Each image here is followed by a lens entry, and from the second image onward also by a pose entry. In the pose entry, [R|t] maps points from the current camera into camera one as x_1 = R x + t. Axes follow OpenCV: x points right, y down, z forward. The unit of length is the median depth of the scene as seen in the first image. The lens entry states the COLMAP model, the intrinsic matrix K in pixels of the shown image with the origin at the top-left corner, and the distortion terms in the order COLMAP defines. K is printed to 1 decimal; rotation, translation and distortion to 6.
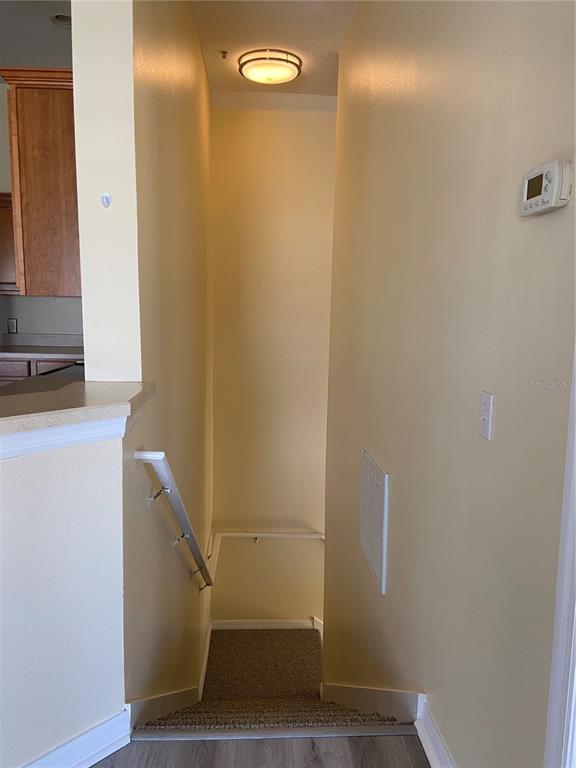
lens RADIAL K [[577.0, 0, 290.3], [0, 577.0, 380.1], [0, 0, 1]] dist [0.113703, -0.142616]
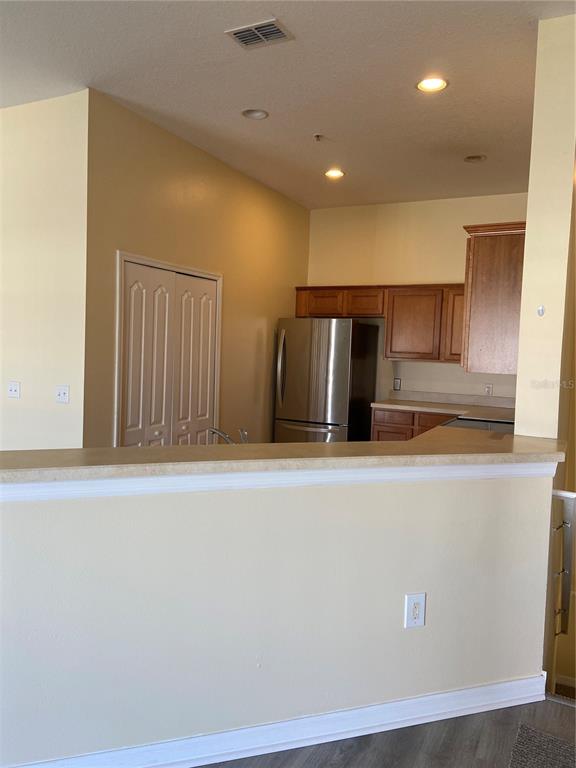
lens RADIAL K [[577.0, 0, 290.3], [0, 577.0, 380.1], [0, 0, 1]] dist [0.113703, -0.142616]
pose [[0.866884, 0.037136, -0.497124, -0.113085], [-0.082273, 0.994204, -0.069200, 0.011810], [0.491674, 0.100888, 0.864915, -0.491906]]
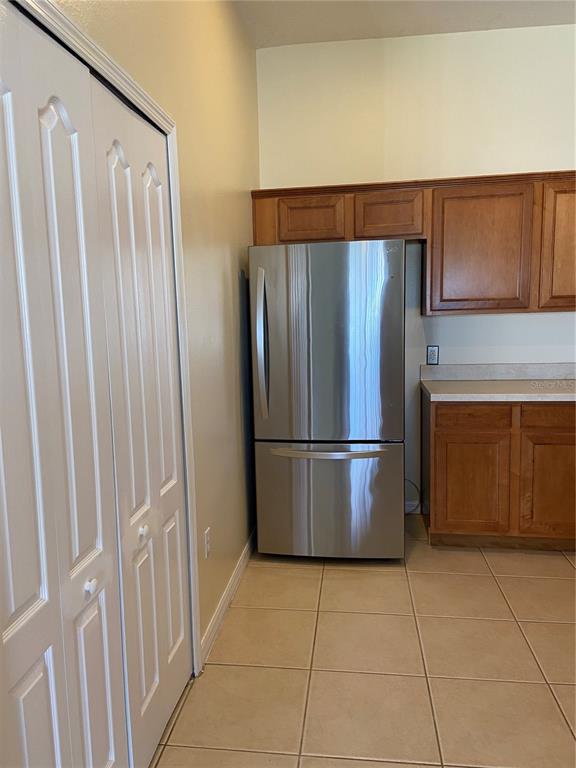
lens RADIAL K [[580.8, 0, 281.2], [0, 580.8, 387.6], [0, 0, 1]] dist [0.116031, -0.146373]
pose [[0.978979, -0.020024, -0.202977, -1.219117], [0.020370, 0.999792, -0.000384, -0.127465], [0.202942, -0.003759, 0.979183, 0.493767]]
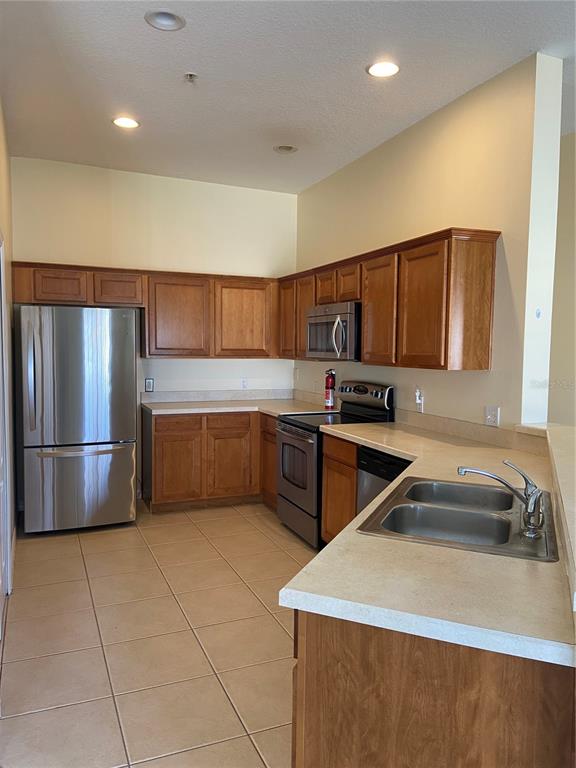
lens RADIAL K [[577.0, 0, 290.3], [0, 577.0, 380.1], [0, 0, 1]] dist [0.113703, -0.142616]
pose [[0.943027, -0.032327, 0.331142, -1.390091], [0.054817, 0.996764, -0.058801, -0.054871], [-0.328169, 0.073603, 0.941747, -0.292174]]
